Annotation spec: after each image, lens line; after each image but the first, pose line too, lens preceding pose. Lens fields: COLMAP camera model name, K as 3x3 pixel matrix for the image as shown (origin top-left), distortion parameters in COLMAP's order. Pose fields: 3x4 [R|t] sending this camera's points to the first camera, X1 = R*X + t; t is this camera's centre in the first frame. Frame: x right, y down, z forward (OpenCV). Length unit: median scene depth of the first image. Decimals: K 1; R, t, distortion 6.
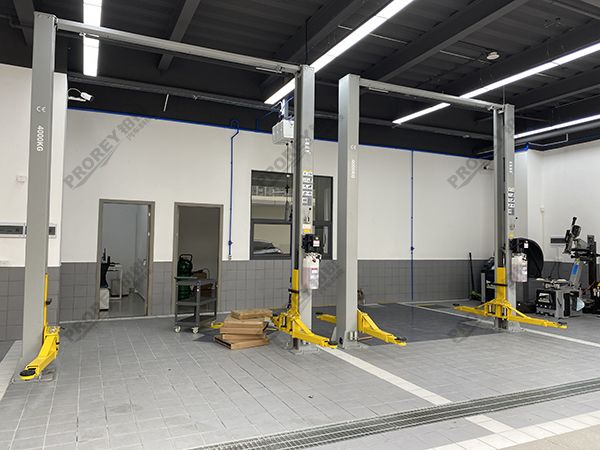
lens RADIAL K [[447.7, 0, 300.0], [0, 447.7, 225.0], [0, 0, 1]] dist [0.003474, -0.000030]
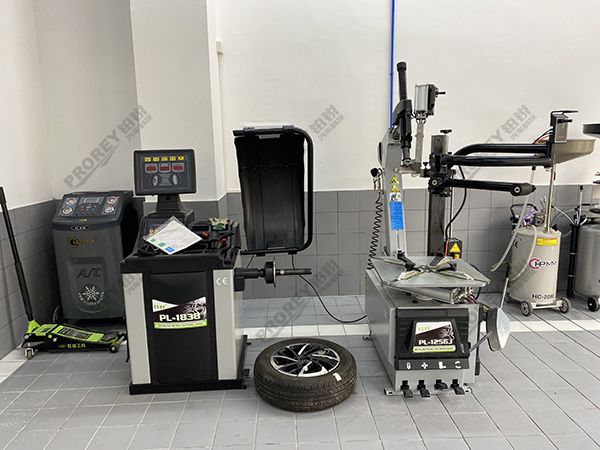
lens RADIAL K [[447.7, 0, 300.0], [0, 447.7, 225.0], [0, 0, 1]] dist [0.003474, -0.000030]
pose [[0.357119, -0.169066, 0.918631, 0.246806], [-0.020318, 0.981844, 0.188599, 0.036501], [-0.933838, -0.086017, 0.347200, 0.934970]]
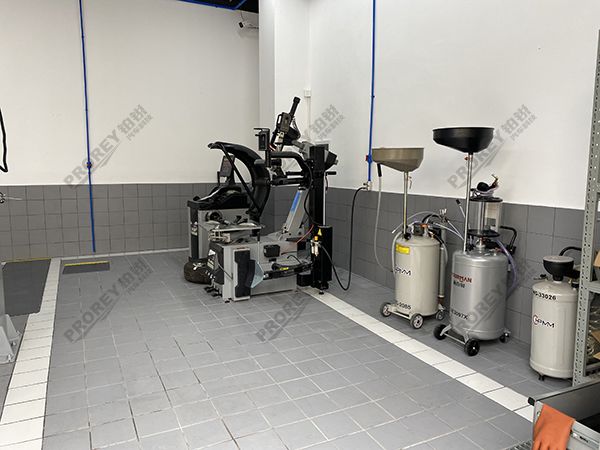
lens RADIAL K [[447.7, 0, 300.0], [0, 447.7, 225.0], [0, 0, 1]] dist [0.003474, -0.000030]
pose [[0.997130, -0.028255, 0.070236, 0.577484], [0.014955, 0.982976, 0.183123, 0.032408], [-0.074215, -0.181547, 0.980578, 0.481084]]
